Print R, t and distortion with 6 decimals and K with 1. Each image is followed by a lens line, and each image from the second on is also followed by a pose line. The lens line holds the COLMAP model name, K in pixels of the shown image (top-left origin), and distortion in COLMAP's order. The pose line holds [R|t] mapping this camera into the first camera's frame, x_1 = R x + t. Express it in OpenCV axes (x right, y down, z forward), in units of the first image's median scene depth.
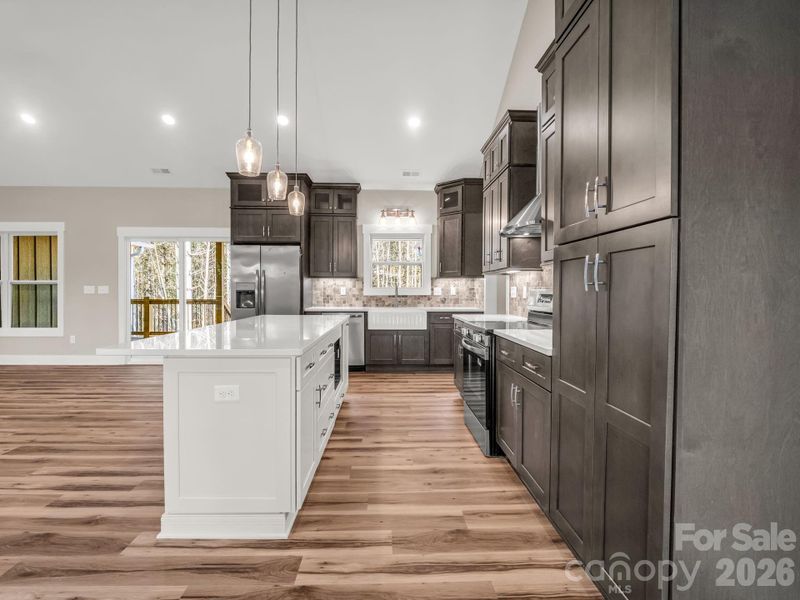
lens RADIAL K [[393.2, 0, 398.2], [0, 393.2, 297.7], [0, 0, 1]] dist [-0.015592, 0.000809]
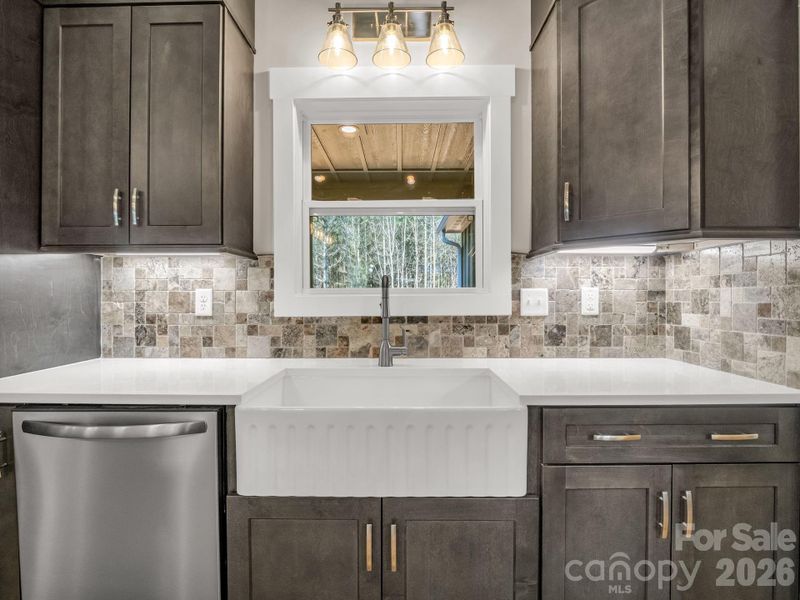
lens RADIAL K [[397.2, 0, 397.5], [0, 397.2, 297.2], [0, 0, 1]] dist [-0.011413, -0.000165]
pose [[0.998943, -0.004458, -0.045754, 0.014852], [0.003603, 0.999818, -0.018735, -0.014585], [0.045829, 0.018551, 0.998777, 0.714942]]
